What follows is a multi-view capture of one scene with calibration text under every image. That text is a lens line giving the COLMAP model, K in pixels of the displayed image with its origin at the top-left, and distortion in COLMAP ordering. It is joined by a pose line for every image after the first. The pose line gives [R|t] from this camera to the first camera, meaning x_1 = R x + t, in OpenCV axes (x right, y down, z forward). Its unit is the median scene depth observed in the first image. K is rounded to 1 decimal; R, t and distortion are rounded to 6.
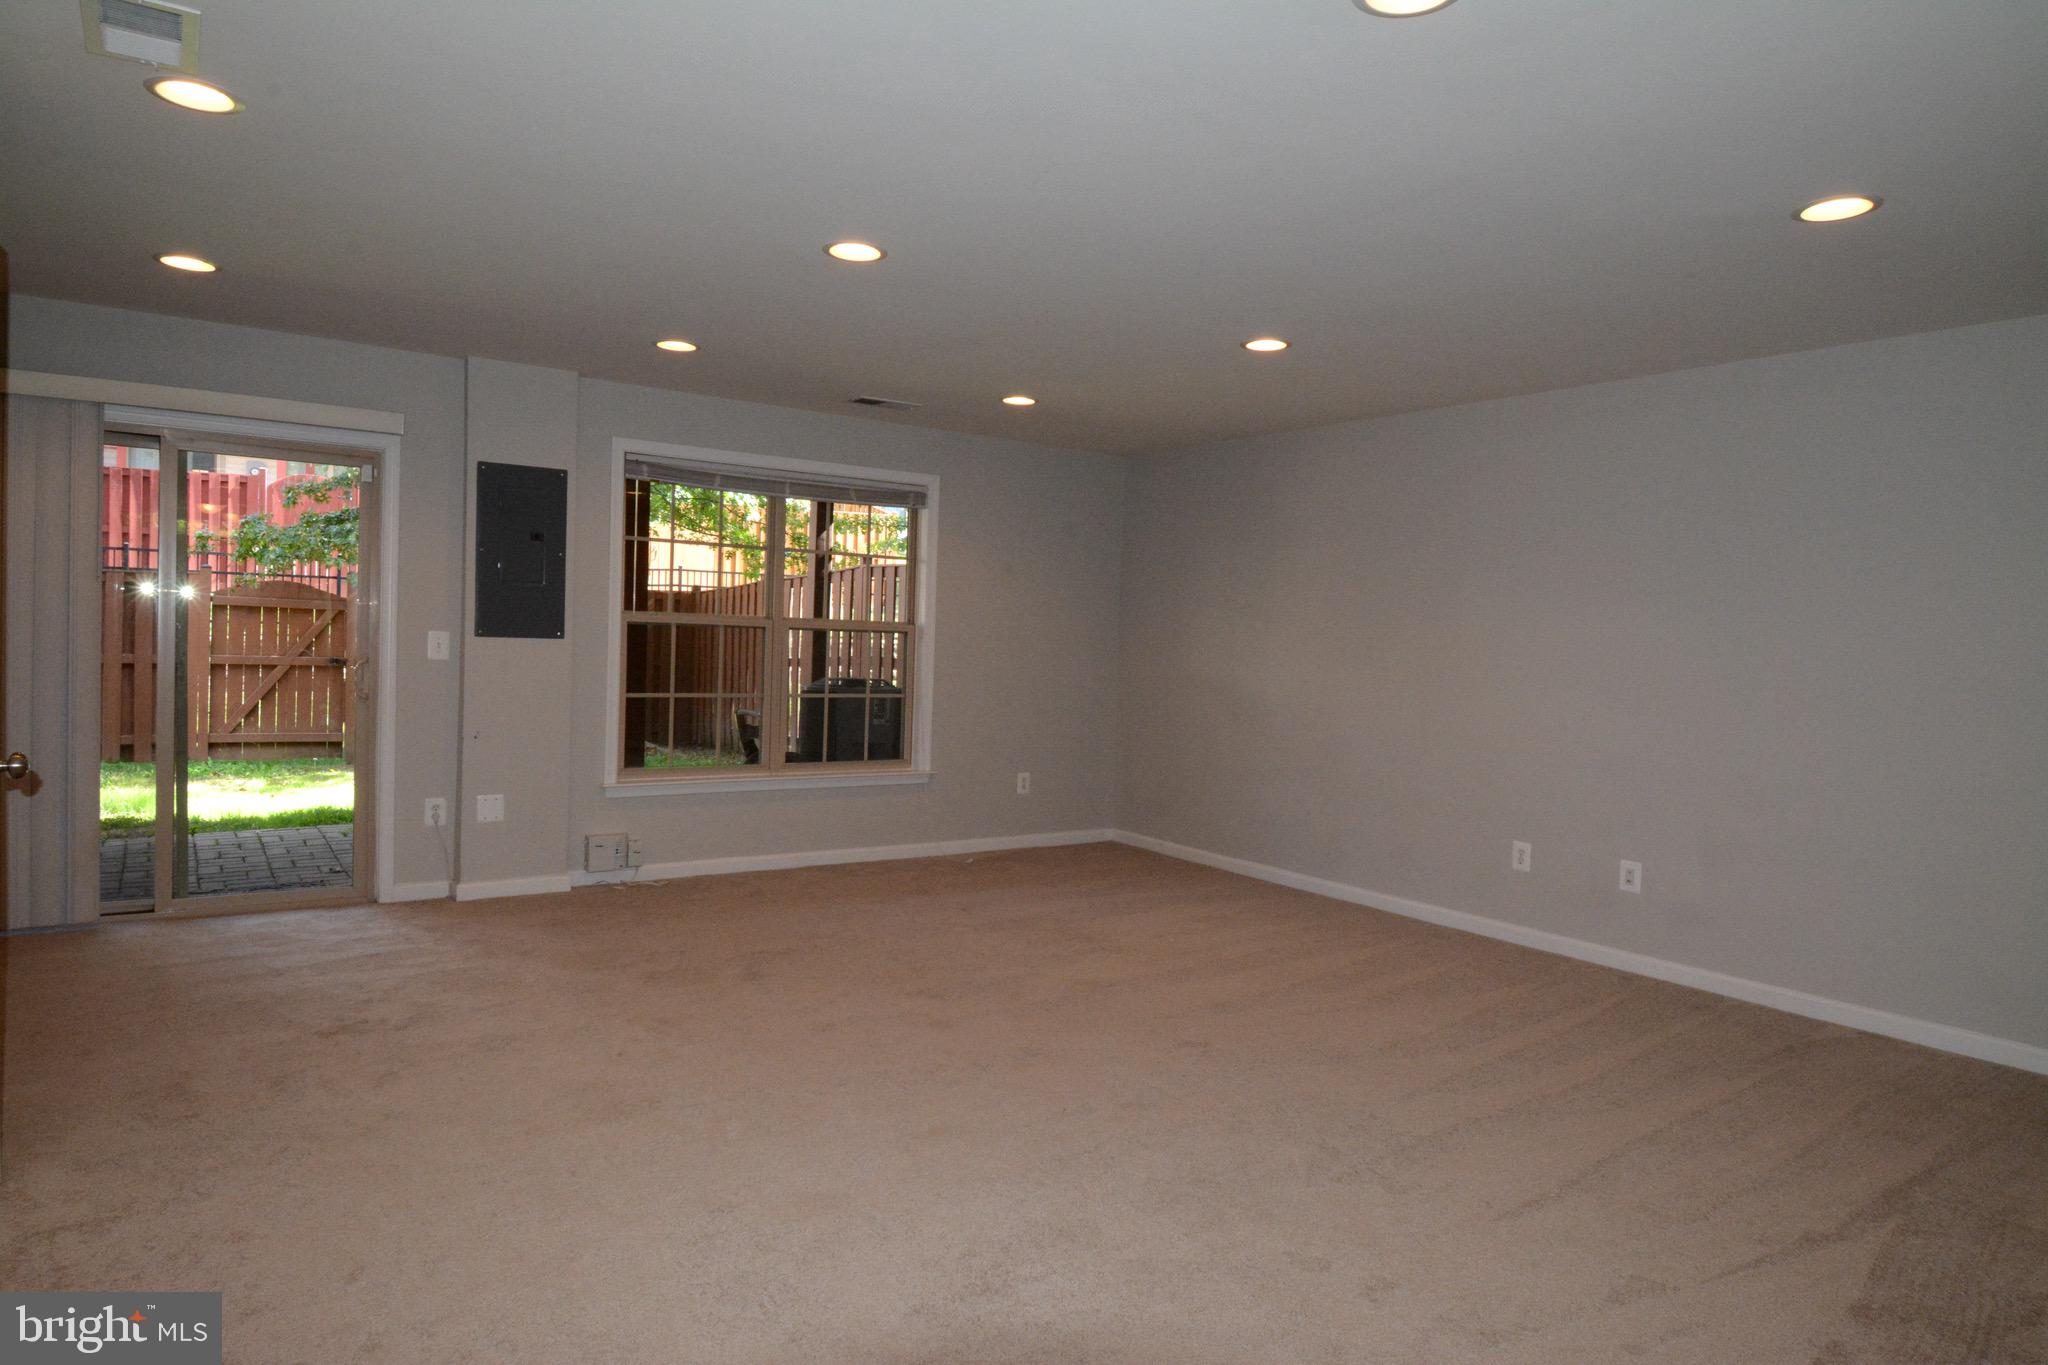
lens RADIAL K [[1229.3, 0, 1059.6], [0, 1229.3, 690.5], [0, 0, 1]] dist [-0.001412, -0.032552]
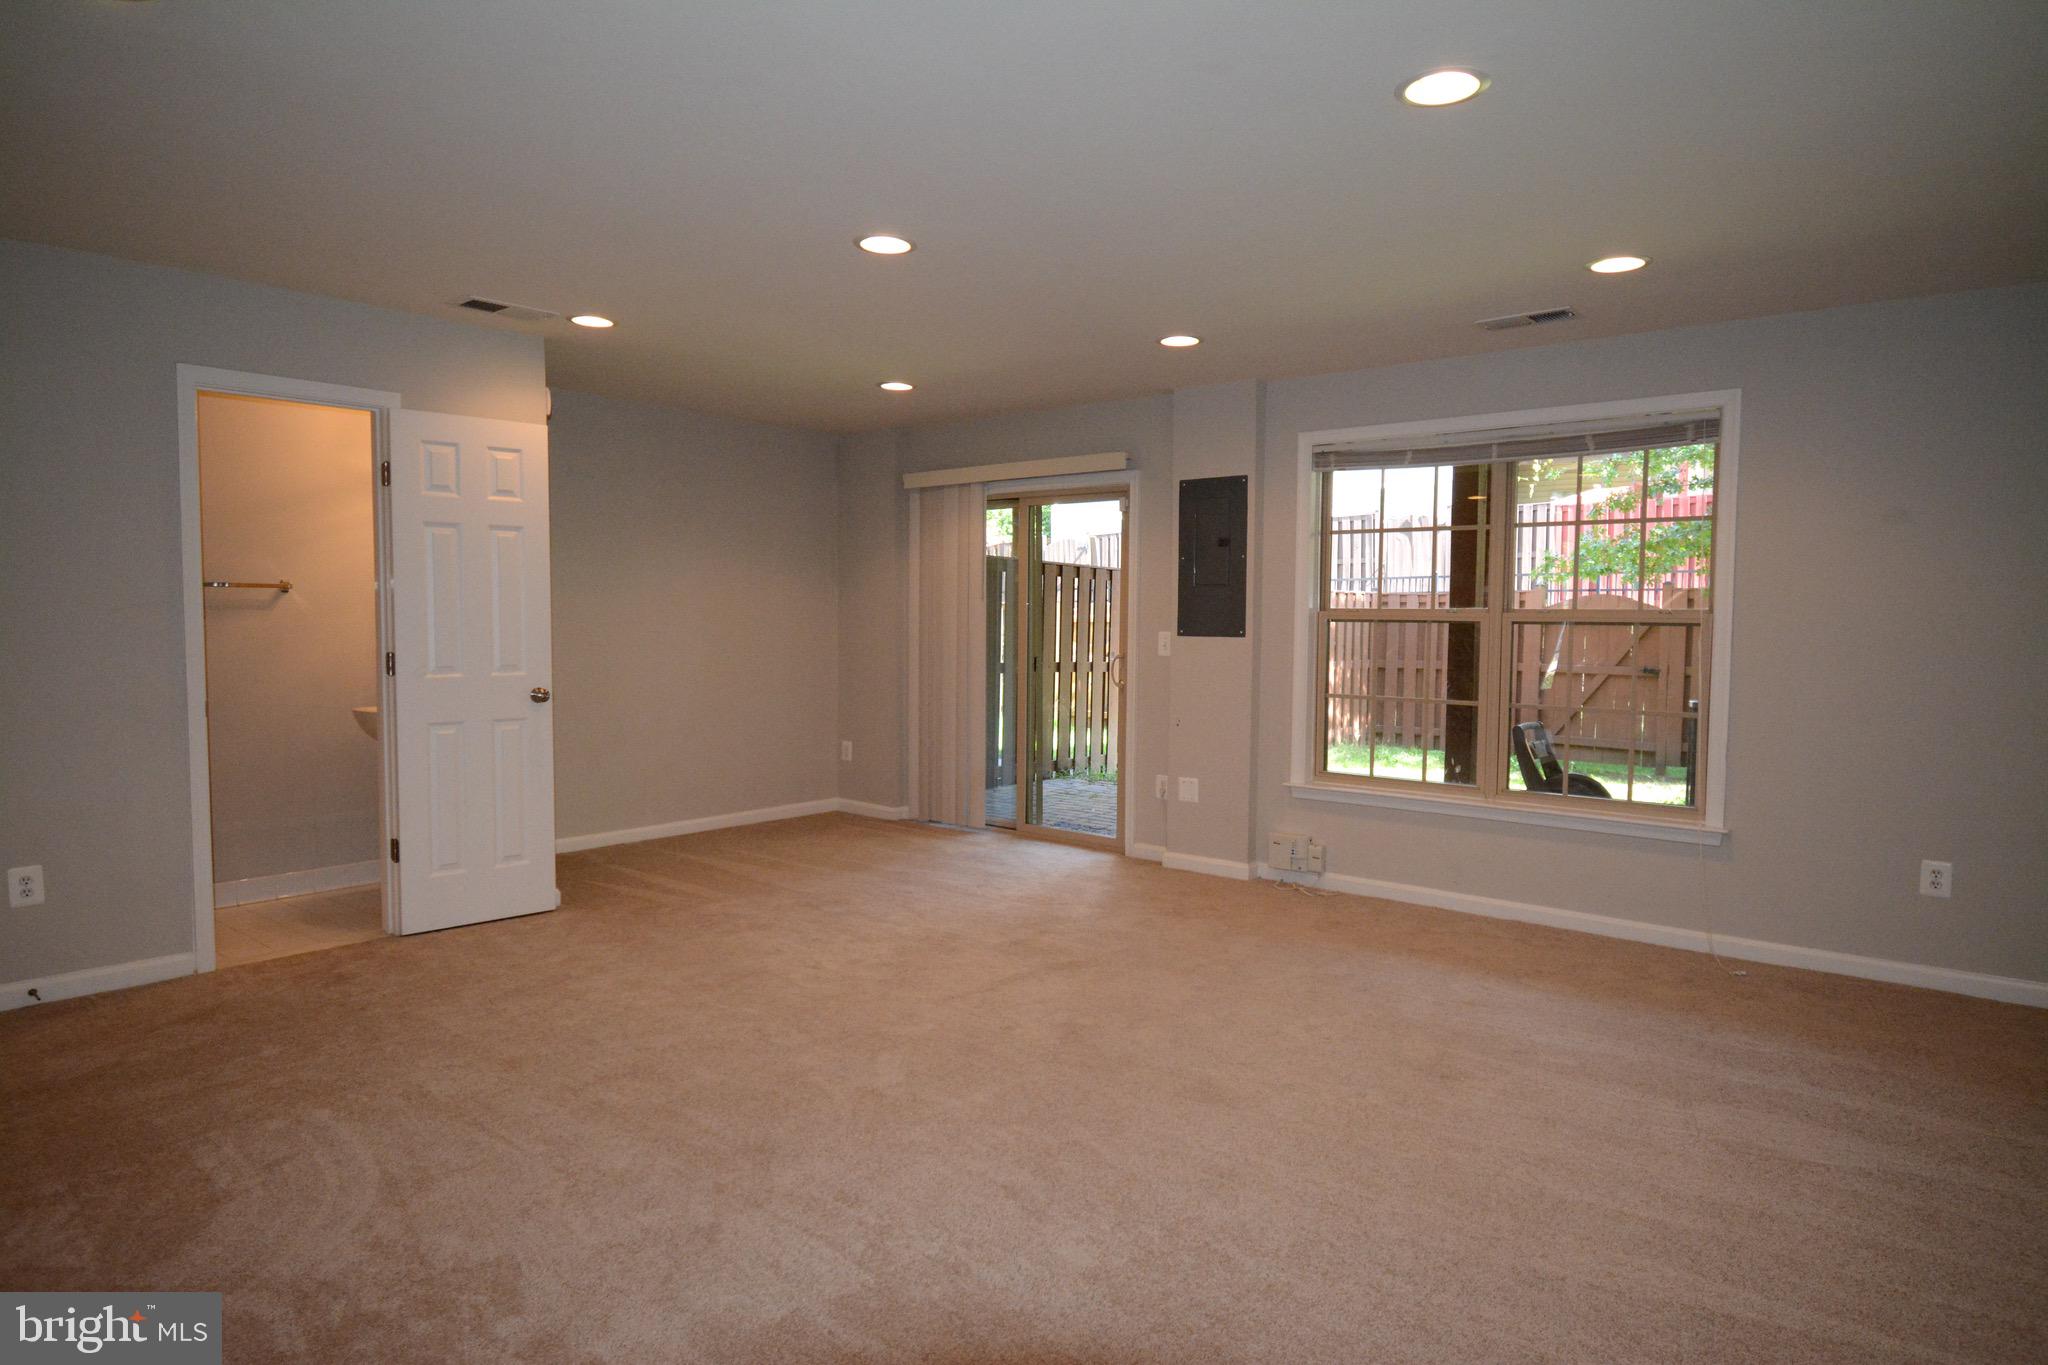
lens RADIAL K [[1229.3, 0, 1059.6], [0, 1229.3, 690.5], [0, 0, 1]] dist [-0.001412, -0.032552]
pose [[0.227299, 0.024741, -0.973511, 0.526967], [-0.041949, 0.998998, 0.015594, -0.006049], [0.972921, 0.037294, 0.228109, 0.556066]]
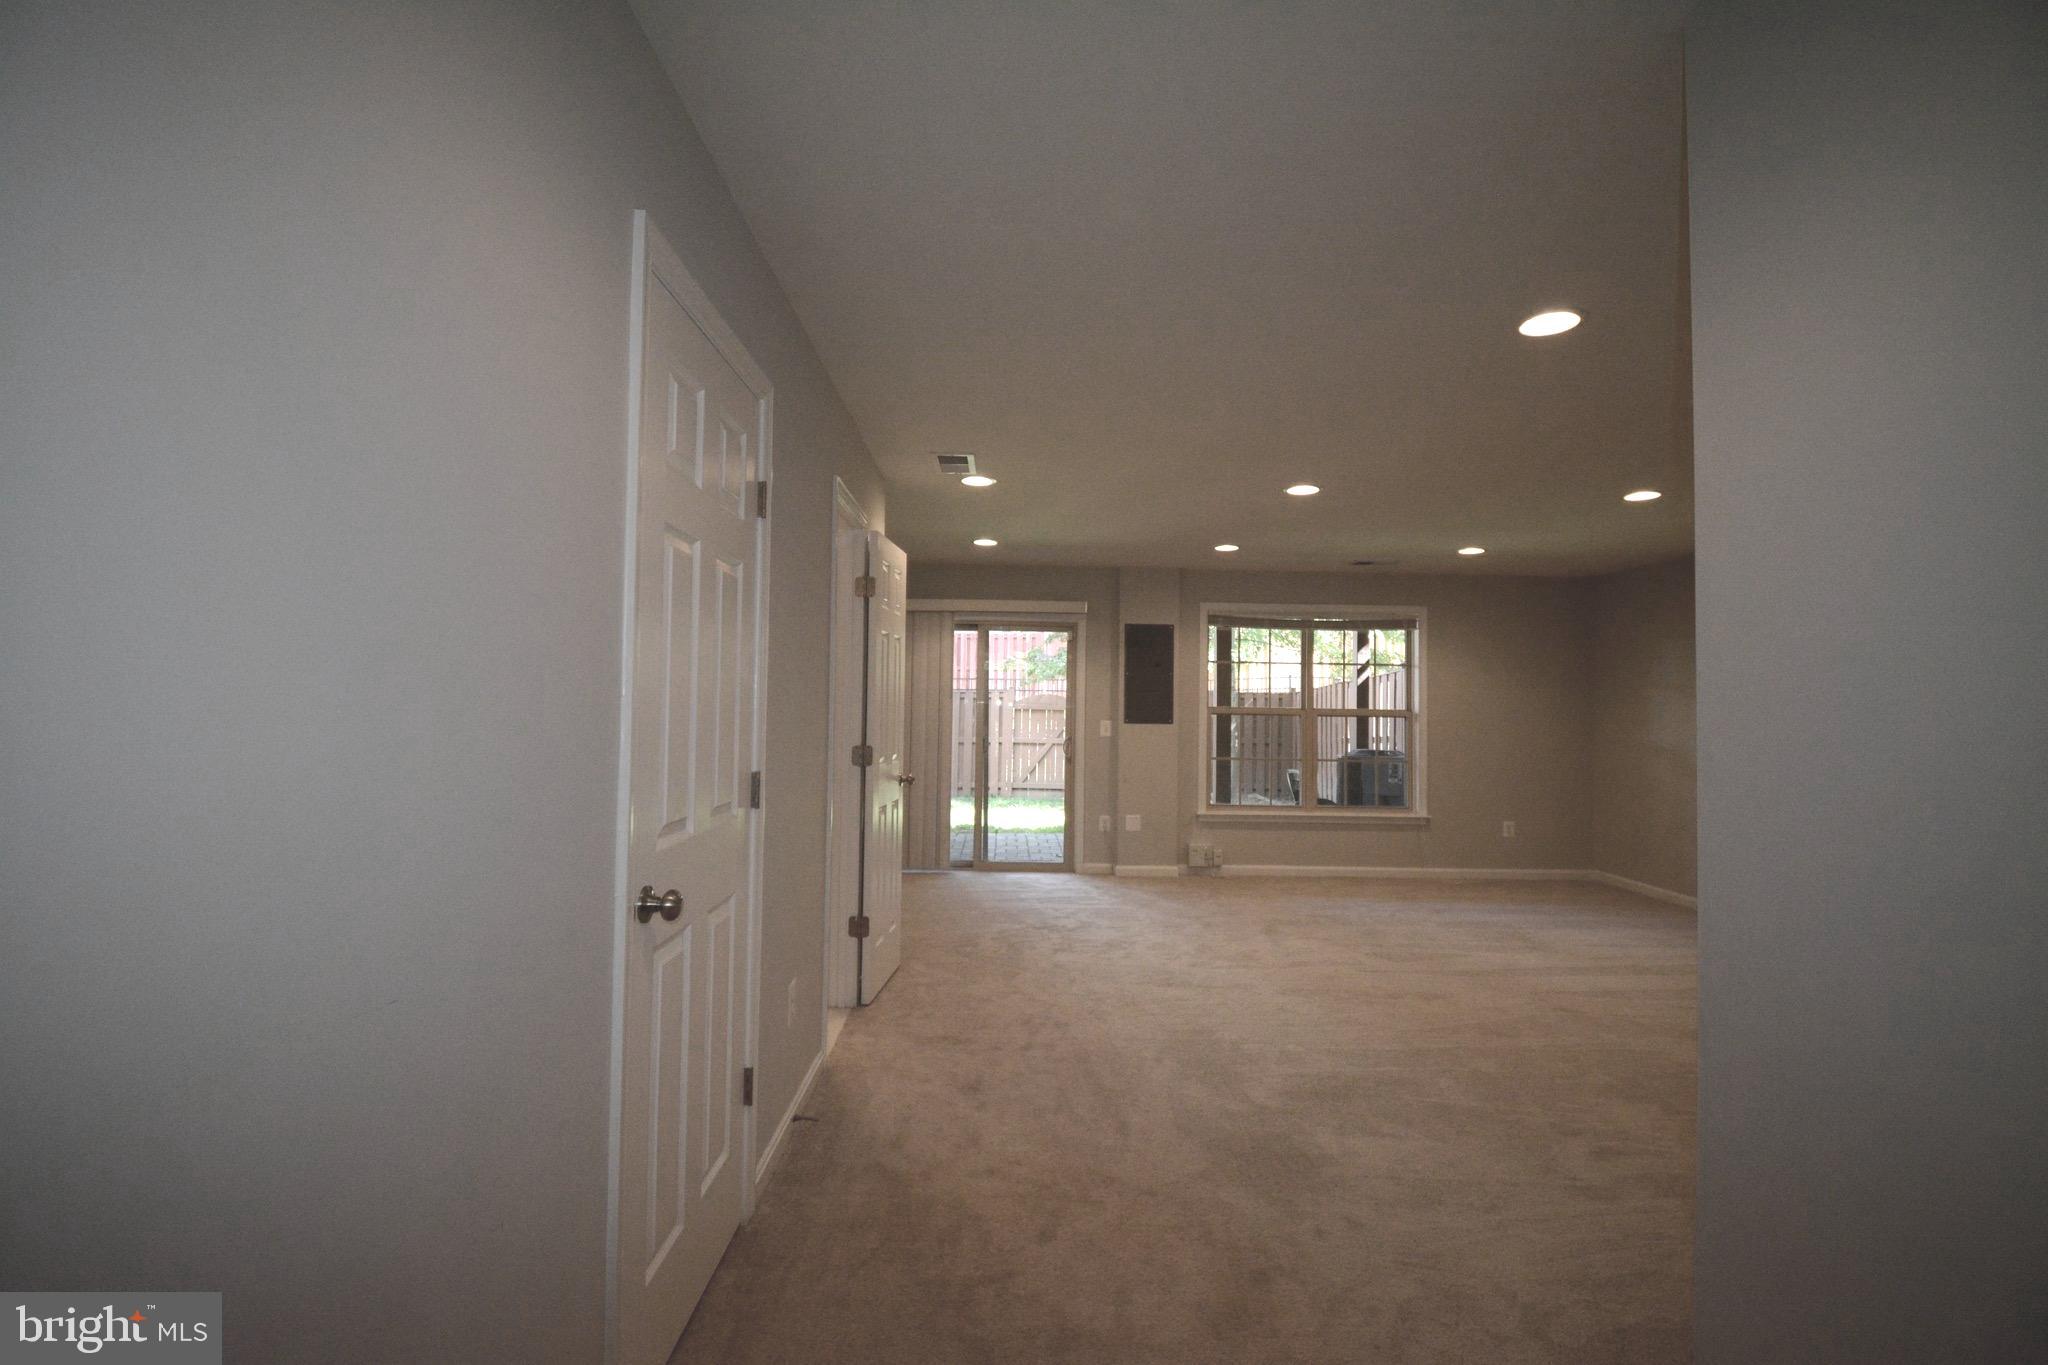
lens RADIAL K [[926.1, 0, 1024.0], [0, 926.1, 682.5], [0, 0, 1]] dist [0.000645, 0.000086]
pose [[0.818813, -0.040189, -0.572652, 0.145791], [-0.010600, 0.996318, -0.085079, 0.010342], [0.573963, 0.075734, 0.815372, -0.146451]]
